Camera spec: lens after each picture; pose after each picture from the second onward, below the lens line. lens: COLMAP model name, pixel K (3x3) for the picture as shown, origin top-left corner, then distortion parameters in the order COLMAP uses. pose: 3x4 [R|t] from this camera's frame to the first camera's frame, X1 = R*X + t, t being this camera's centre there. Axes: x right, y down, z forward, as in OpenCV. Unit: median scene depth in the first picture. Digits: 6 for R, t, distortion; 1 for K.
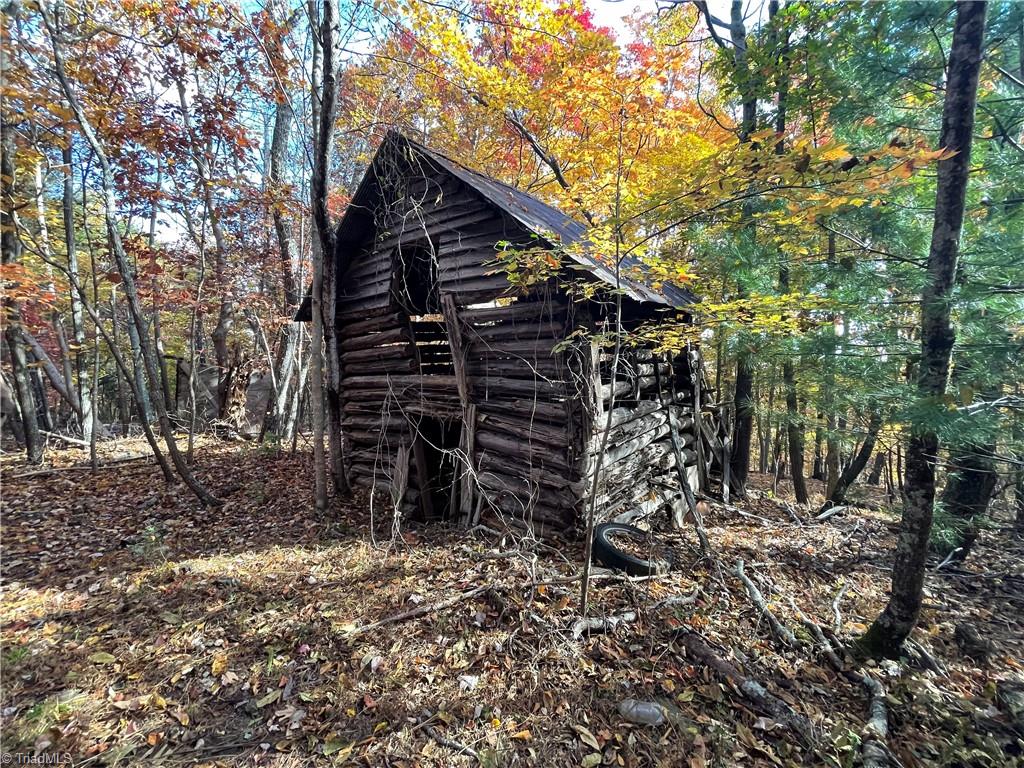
lens RADIAL K [[410.0, 0, 515.9], [0, 410.0, 377.3], [0, 0, 1]] dist [-0.003283, 0.000547]
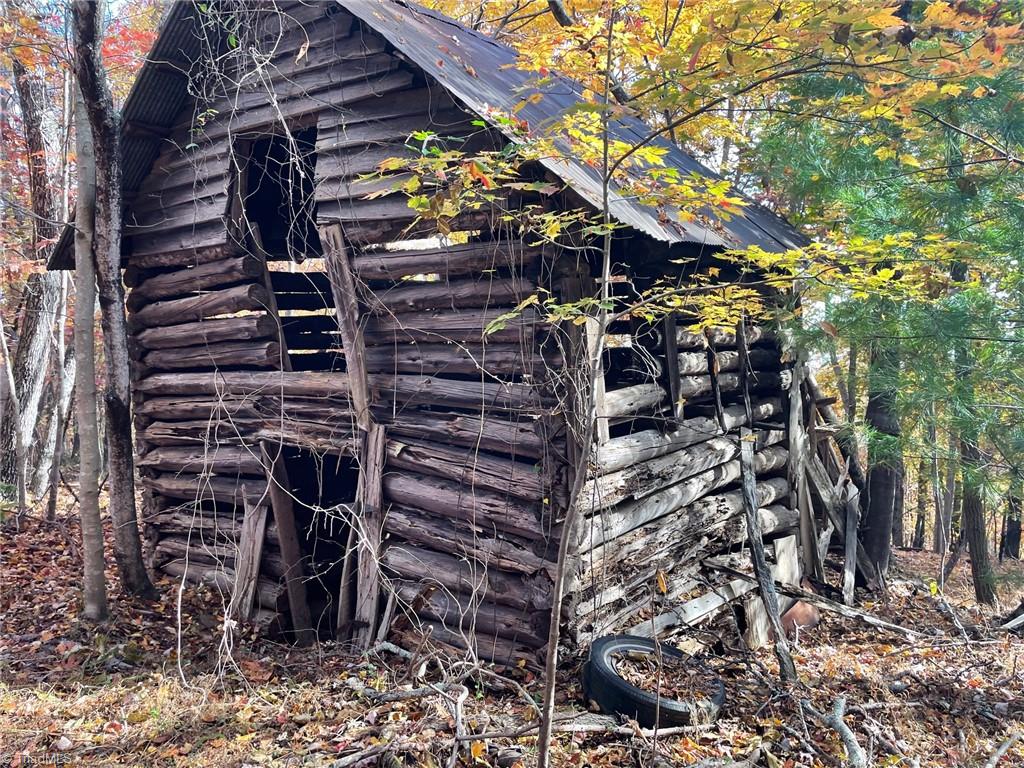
lens RADIAL K [[782.5, 0, 549.1], [0, 782.5, 381.8], [0, 0, 1]] dist [0.069476, -0.085373]
pose [[0.999052, 0.001150, 0.043509, 0.081288], [-0.001426, 0.999979, 0.006293, 0.000605], [-0.043501, -0.006349, 0.999033, -0.068387]]
